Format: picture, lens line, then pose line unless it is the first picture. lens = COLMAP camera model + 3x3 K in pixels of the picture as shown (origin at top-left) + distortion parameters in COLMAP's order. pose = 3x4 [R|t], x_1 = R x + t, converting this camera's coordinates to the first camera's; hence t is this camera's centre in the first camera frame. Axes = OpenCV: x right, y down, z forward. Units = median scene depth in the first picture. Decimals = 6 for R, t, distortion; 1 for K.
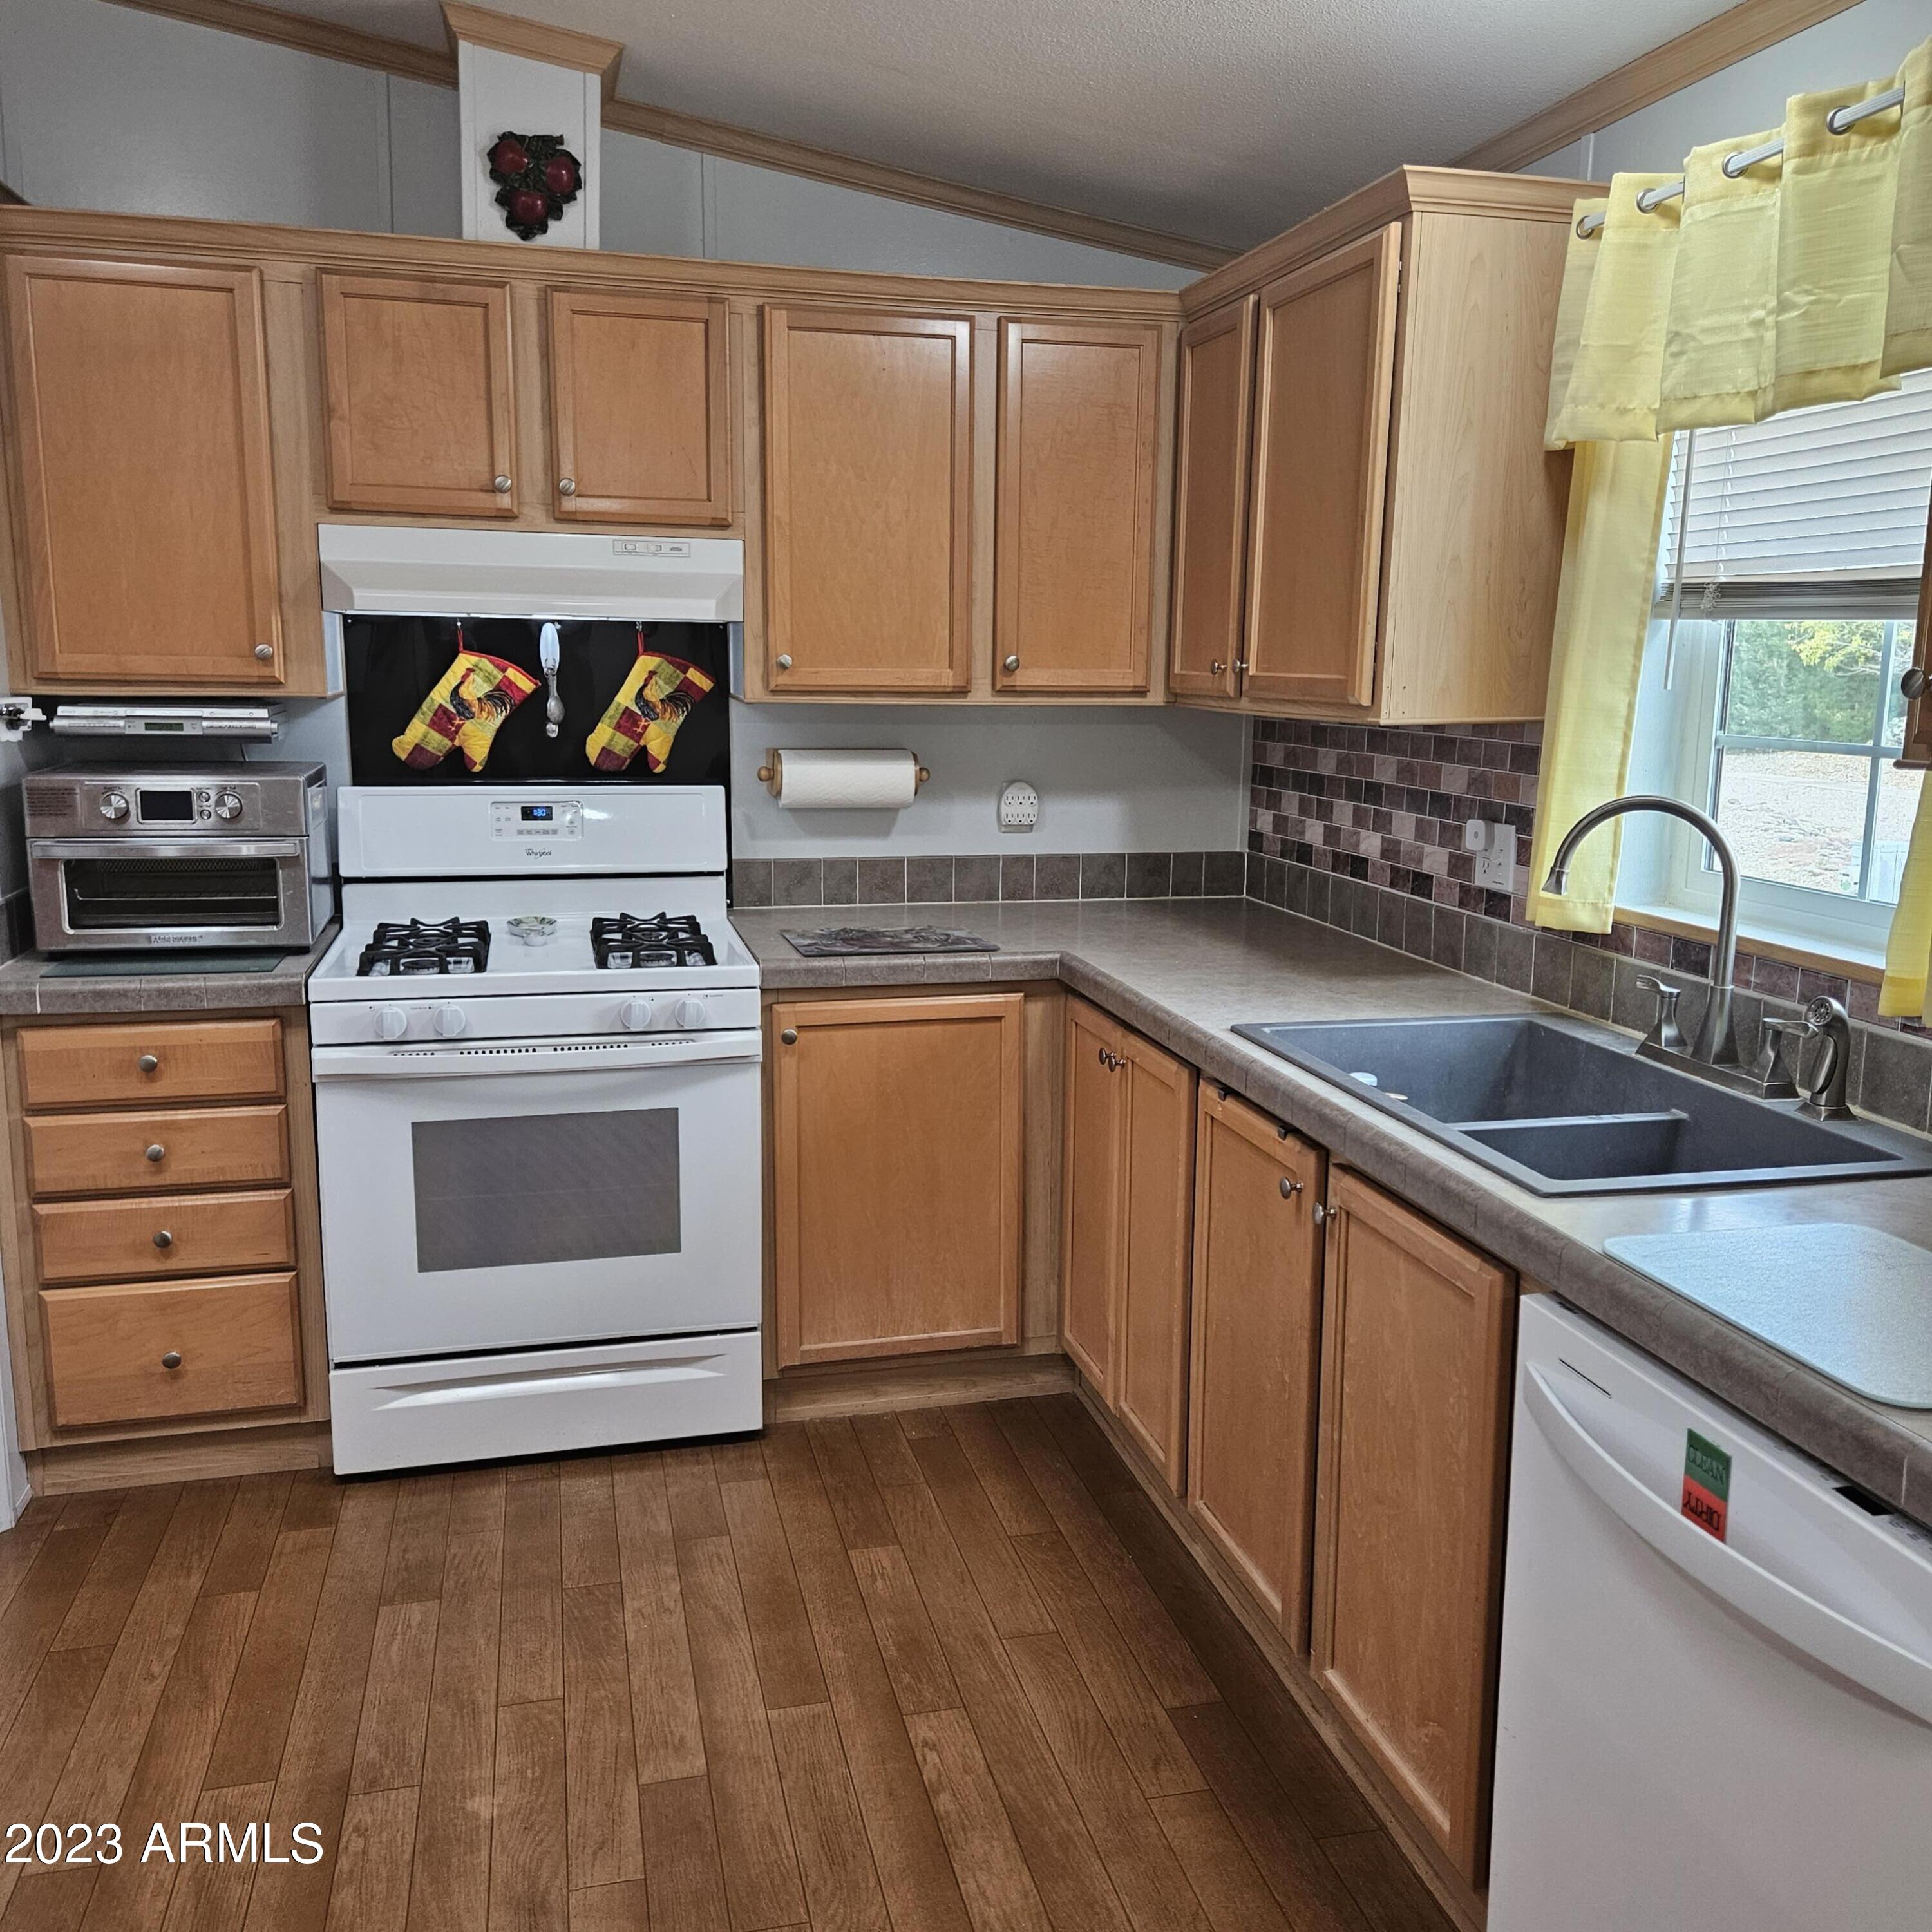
lens RADIAL K [[1701.1, 0, 963.7], [0, 1701.1, 948.2], [0, 0, 1]] dist [0.064518, -0.078098]
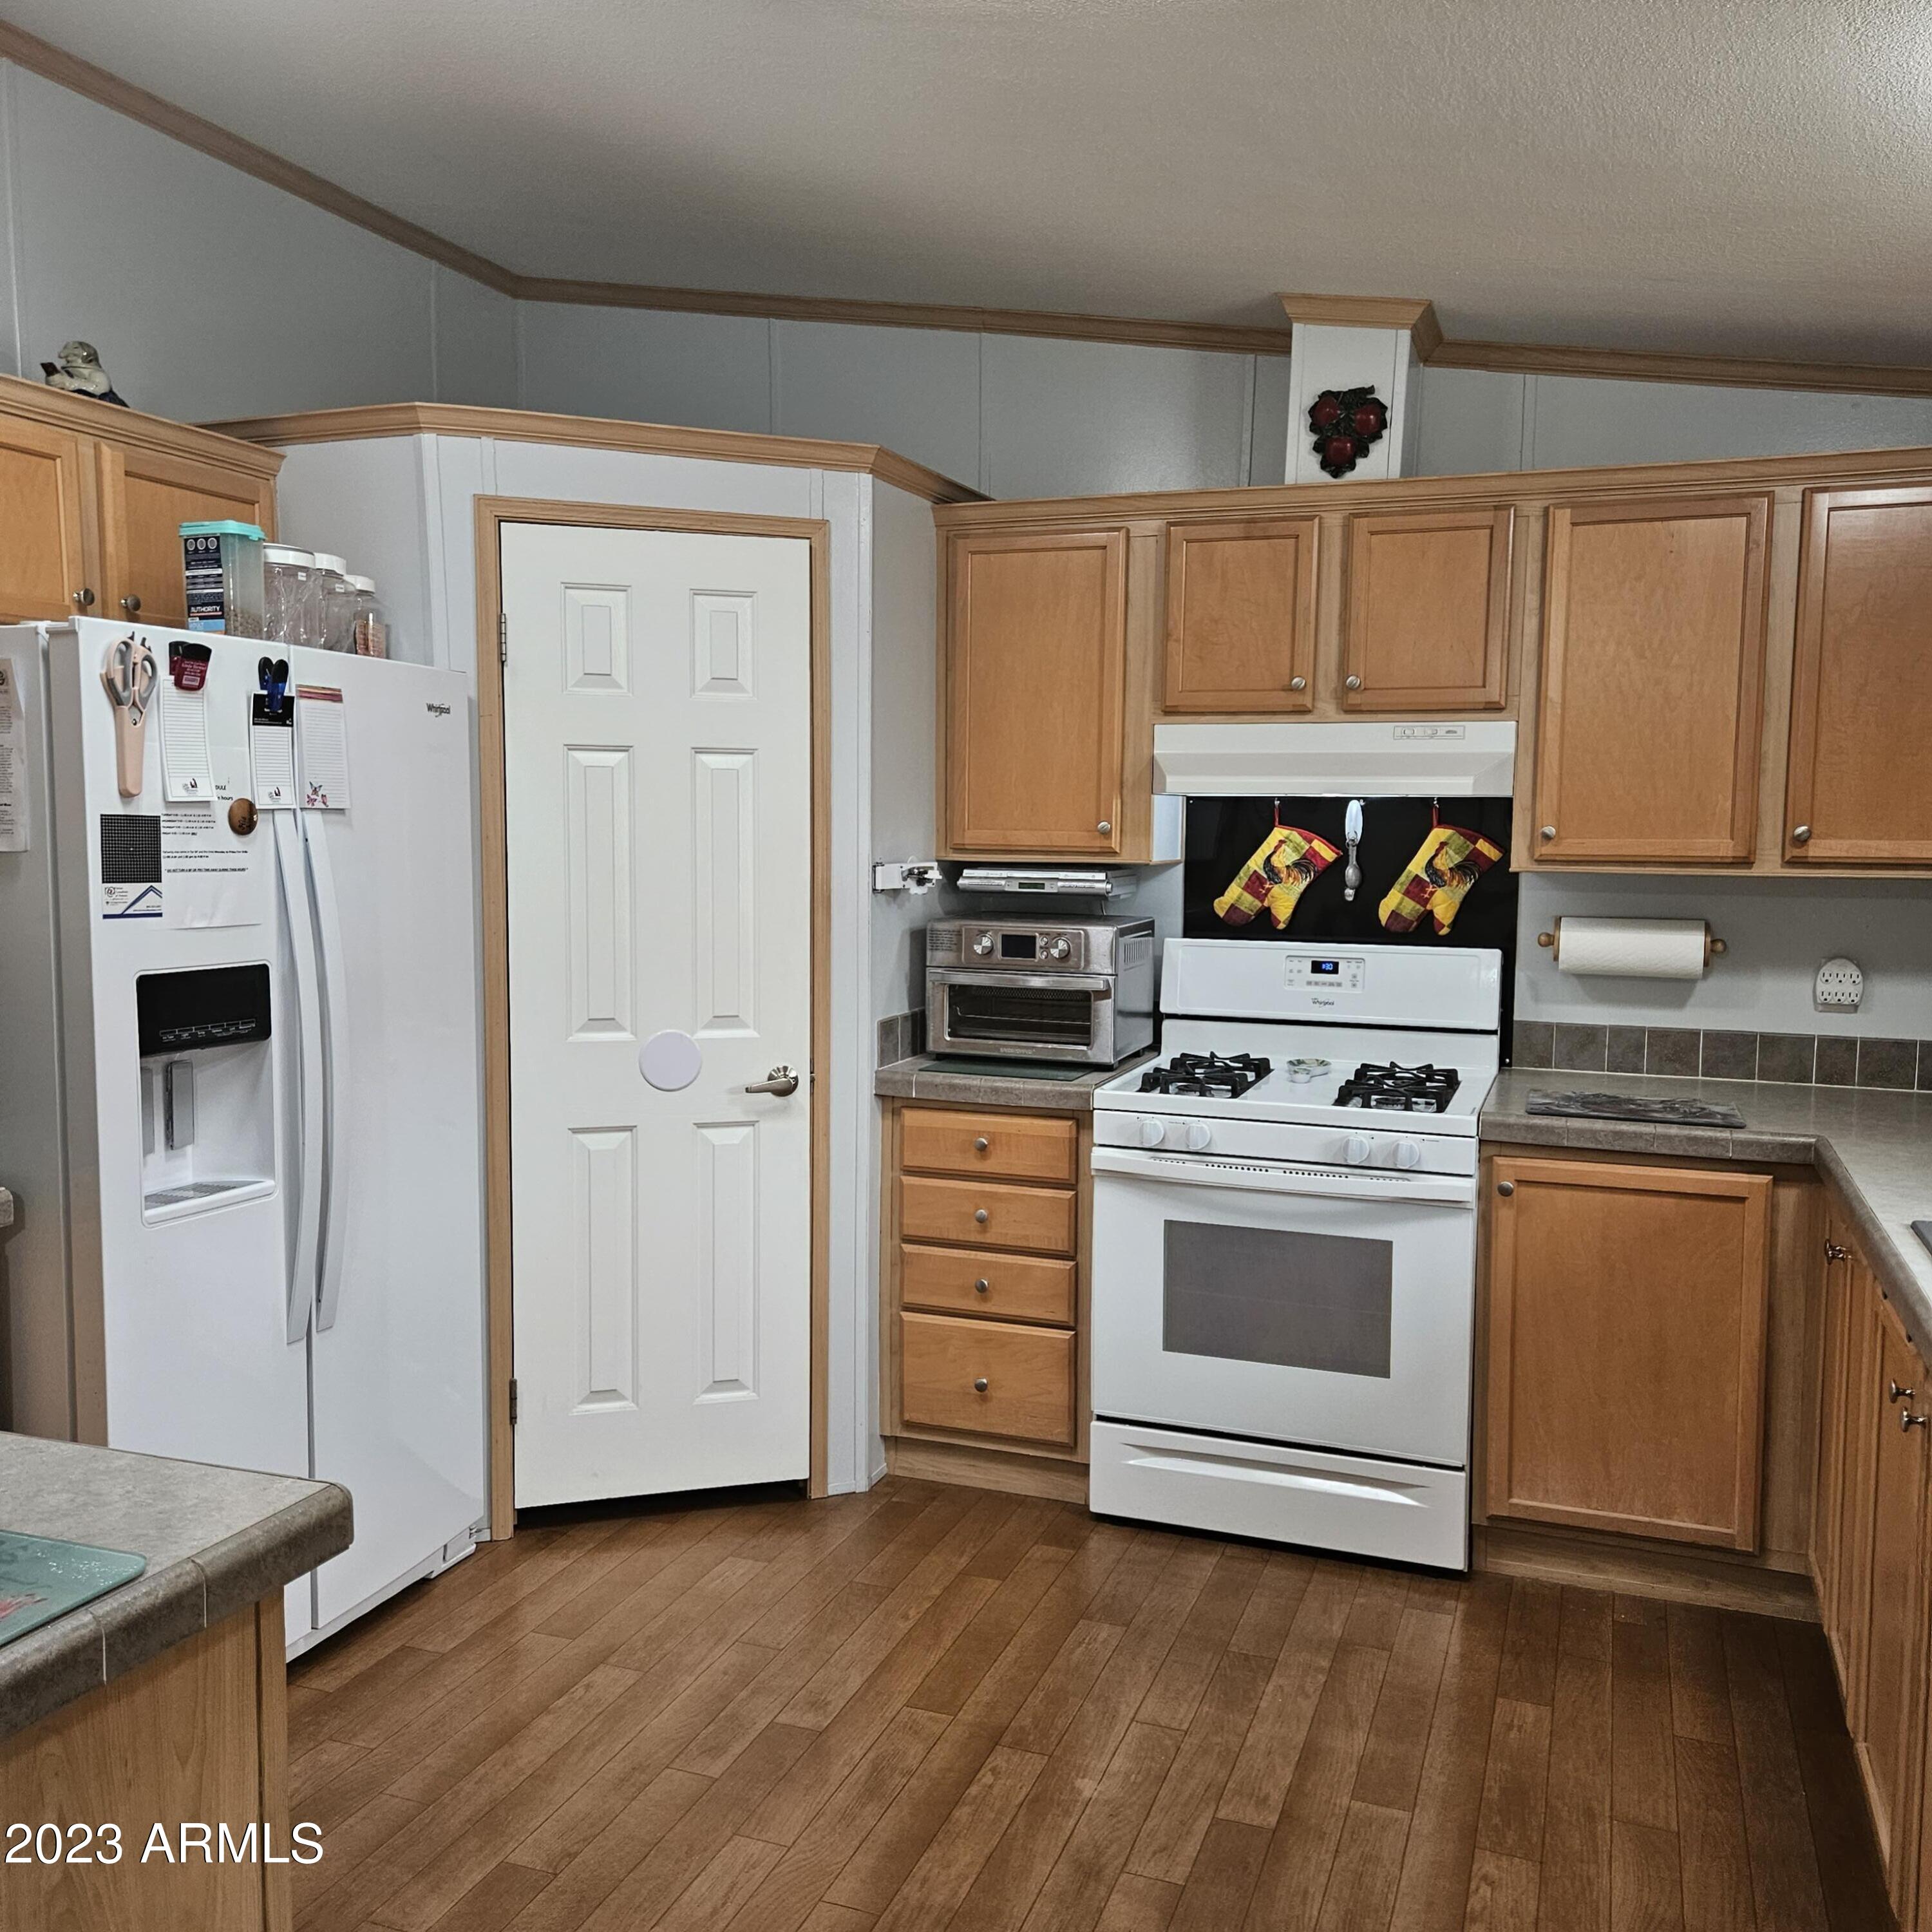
lens RADIAL K [[1701.1, 0, 963.7], [0, 1701.1, 948.2], [0, 0, 1]] dist [0.064518, -0.078098]
pose [[0.819080, 0.038336, -0.572397, 0.215939], [-0.095030, 0.993047, -0.069477, 0.009959], [0.565754, 0.111302, 0.817028, -0.057239]]
